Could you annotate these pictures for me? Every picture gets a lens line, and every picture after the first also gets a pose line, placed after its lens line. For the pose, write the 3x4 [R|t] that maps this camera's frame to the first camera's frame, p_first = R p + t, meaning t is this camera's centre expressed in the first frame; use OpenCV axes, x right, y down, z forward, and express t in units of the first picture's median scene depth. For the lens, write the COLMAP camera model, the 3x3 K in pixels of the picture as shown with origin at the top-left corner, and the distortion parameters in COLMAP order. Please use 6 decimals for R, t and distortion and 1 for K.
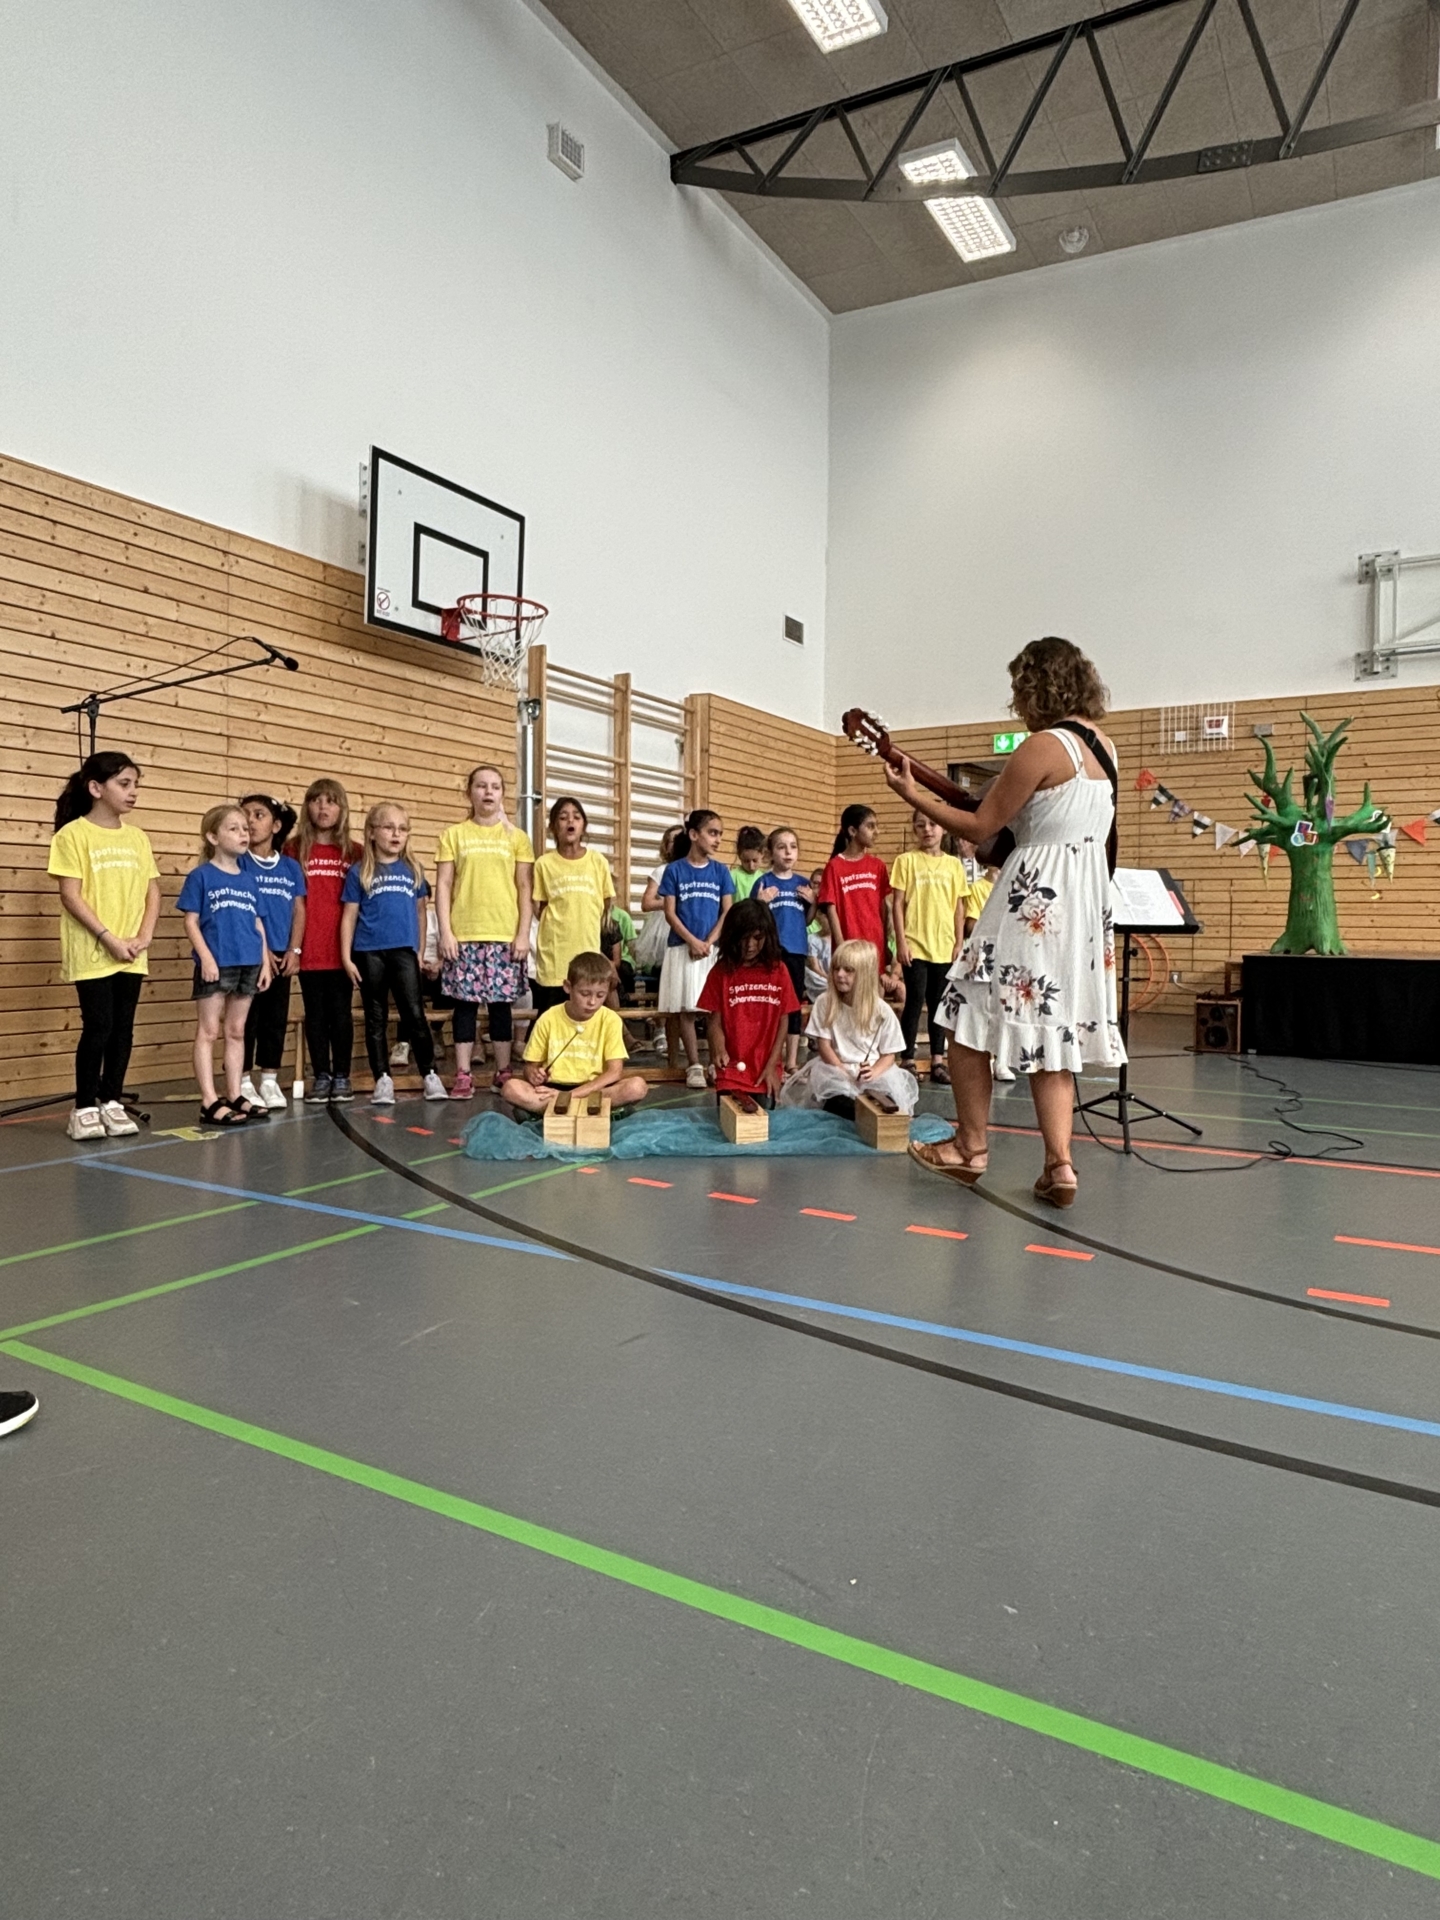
lens RADIAL K [[1168.8, 0, 721.4], [0, 1168.8, 948.7], [0, 0, 1]] dist [-0.003182, 0.000008]
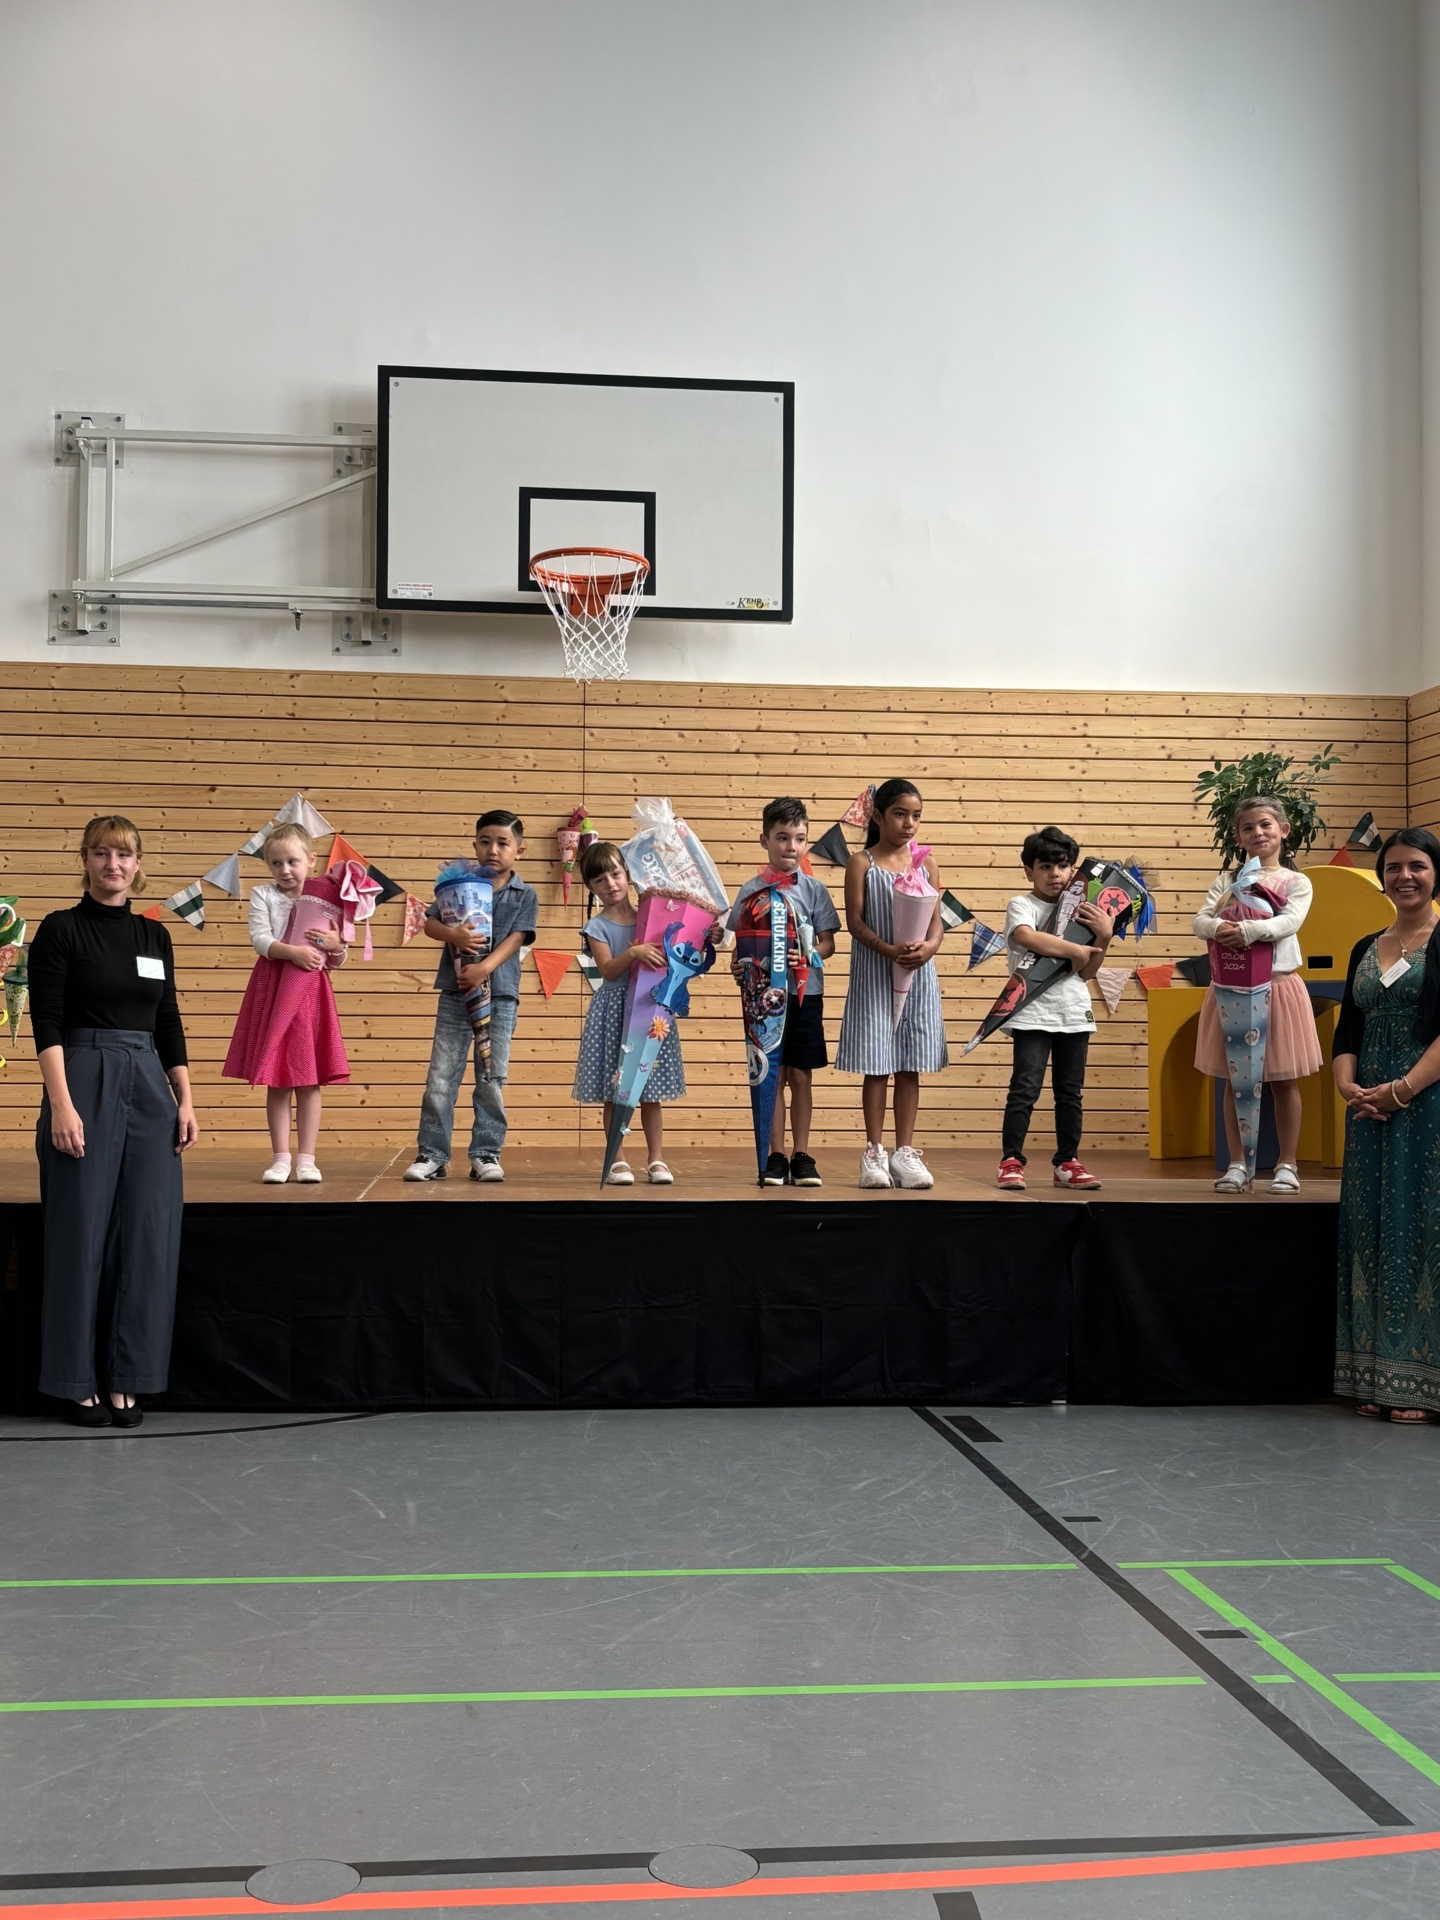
lens RADIAL K [[2053.8, 0, 699.4], [0, 2053.8, 951.7], [0, 0, 1]] dist [0.081713, 0.000000]
pose [[0.808723, 0.026365, 0.587599, 0.239054], [0.012182, 0.998030, -0.061548, -0.027600], [-0.588064, 0.056933, 0.806808, 0.071843]]
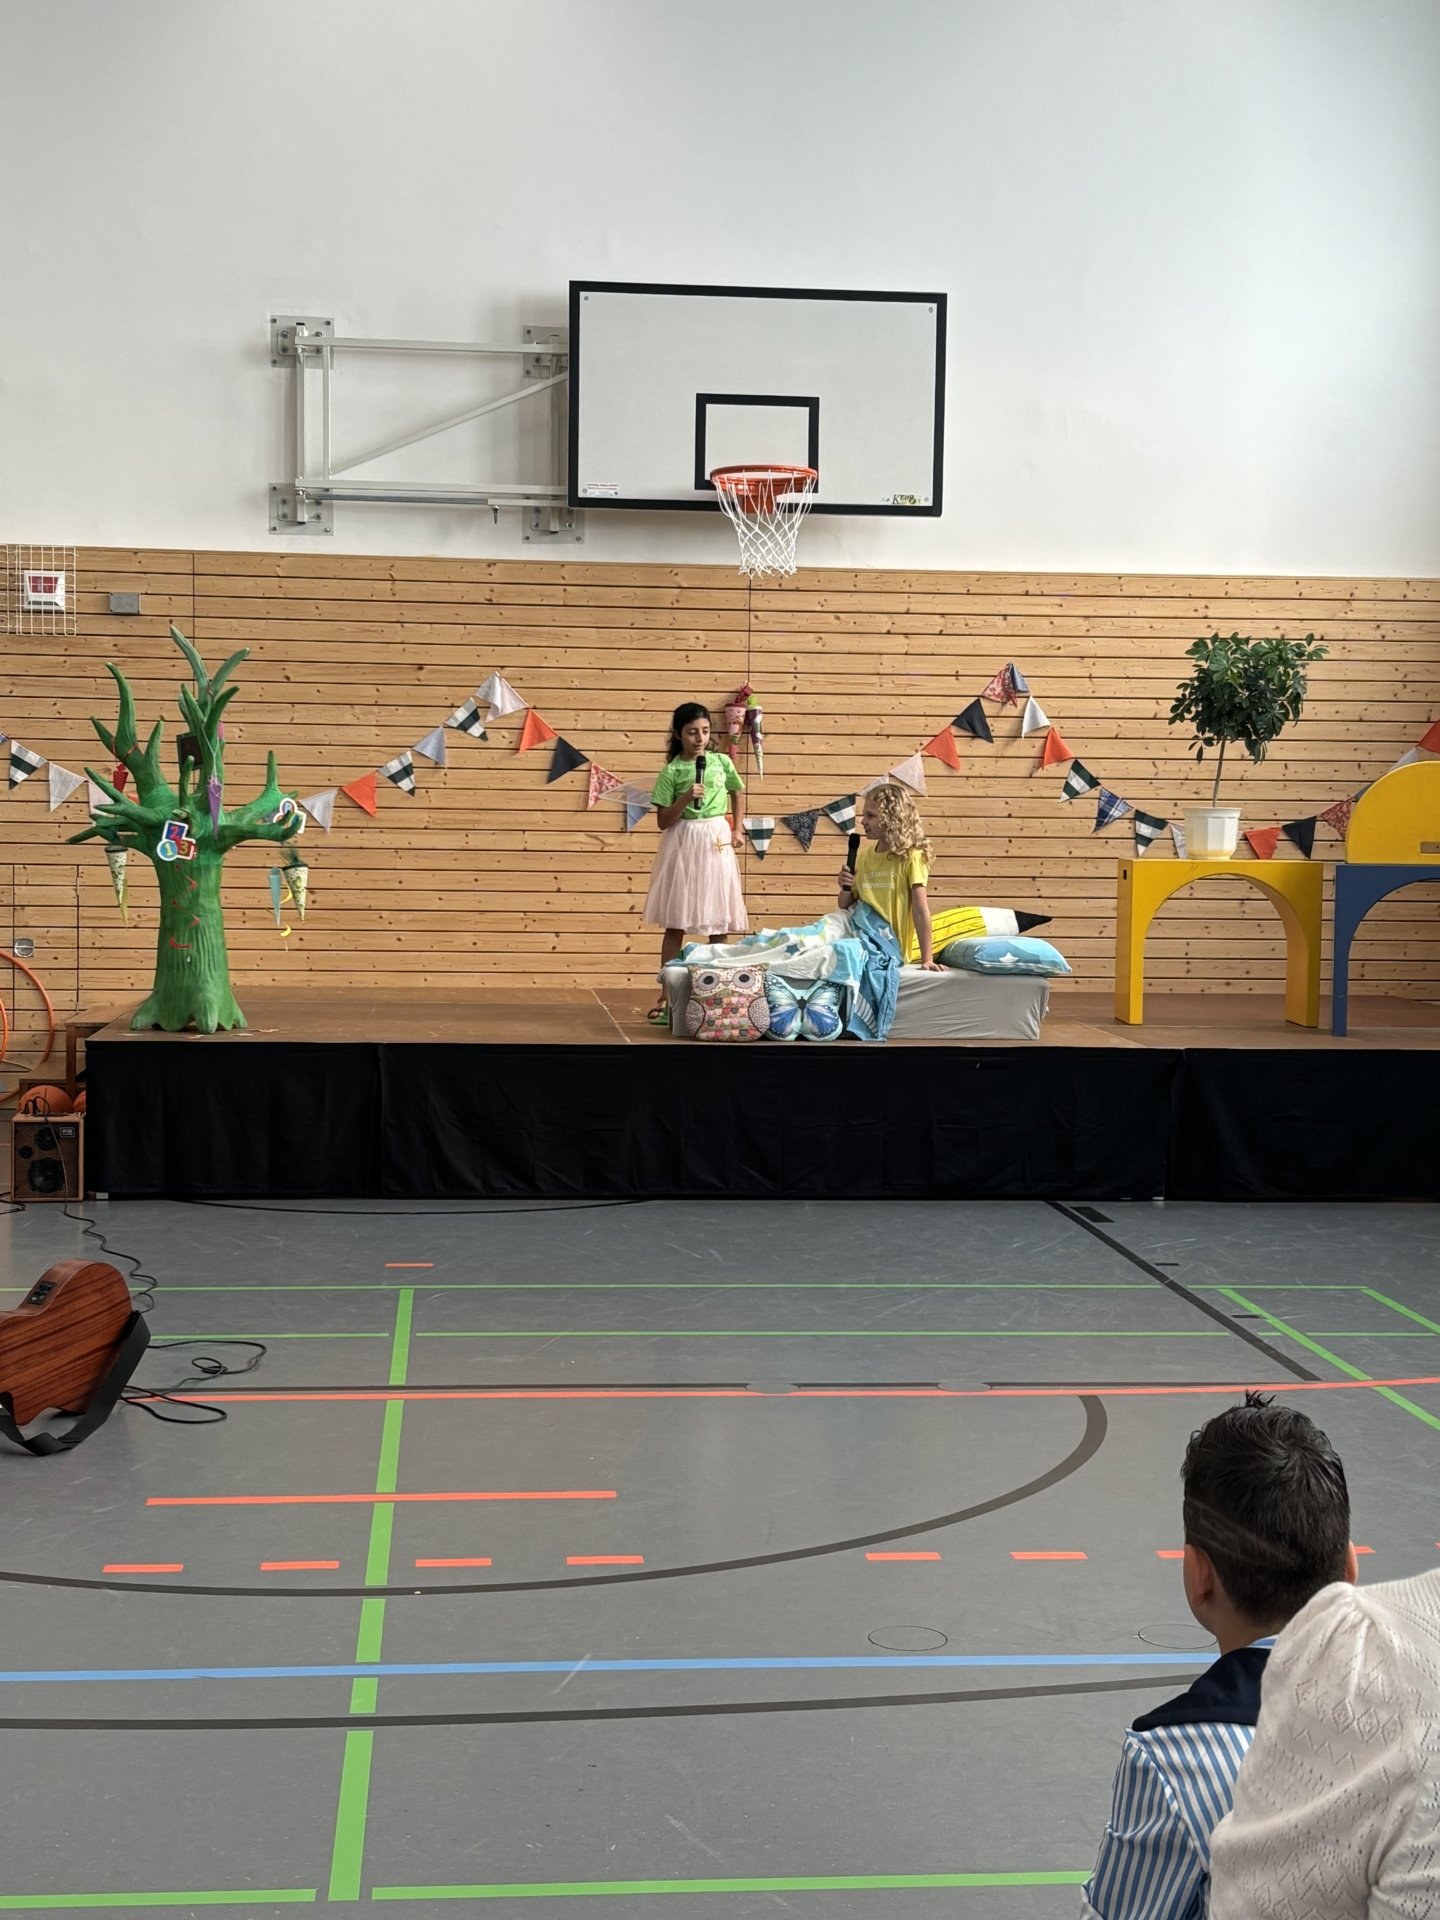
lens RADIAL K [[2708.7, 0, 722.8], [0, 2708.7, 979.1], [0, 0, 1]] dist [0.141329, 0.000000]
pose [[0.809031, -0.033057, 0.586836, -0.093687], [0.005435, 0.998795, 0.048771, -0.072213], [-0.587741, -0.036268, 0.808236, -0.269498]]
